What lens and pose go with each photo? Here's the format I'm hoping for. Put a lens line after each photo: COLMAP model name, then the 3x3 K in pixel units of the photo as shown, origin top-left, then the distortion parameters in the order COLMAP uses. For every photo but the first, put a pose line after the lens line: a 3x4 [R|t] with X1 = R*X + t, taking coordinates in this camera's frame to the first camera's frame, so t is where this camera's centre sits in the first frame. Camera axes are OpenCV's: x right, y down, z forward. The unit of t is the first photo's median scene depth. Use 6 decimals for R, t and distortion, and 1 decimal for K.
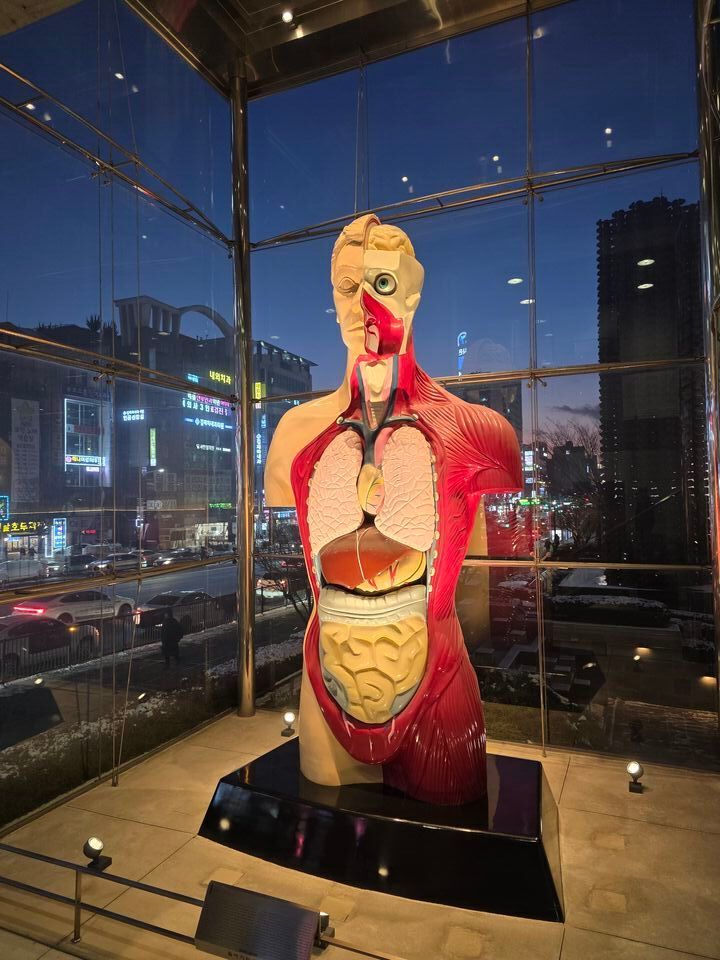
lens RADIAL K [[642.1, 0, 327.0], [0, 642.1, 467.3], [0, 0, 1]] dist [0.065223, -0.000362]
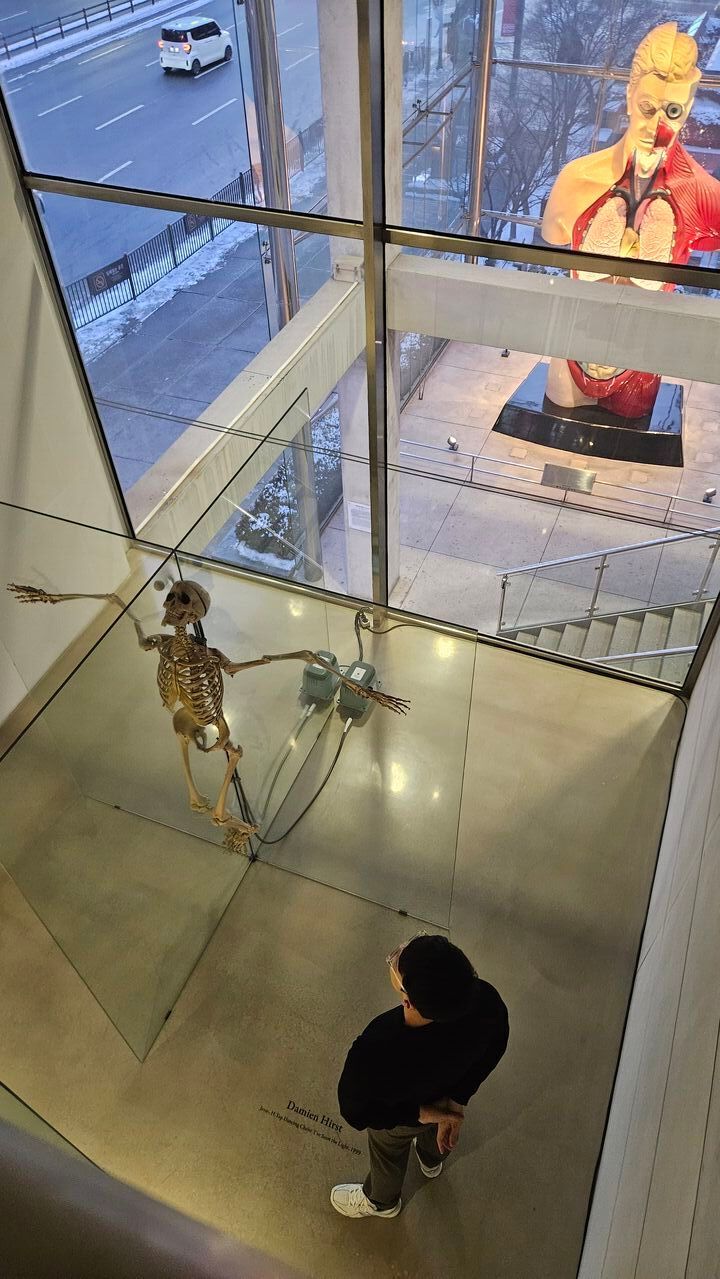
lens RADIAL K [[846.5, 0, 361.3], [0, 846.5, 639.7], [0, 0, 1]] dist [-0.025136, -0.001766]
pose [[0.999168, -0.037884, 0.015128, -0.624101], [0.012757, 0.642443, 0.766227, -0.889880], [-0.038746, -0.765397, 0.642391, -0.962892]]
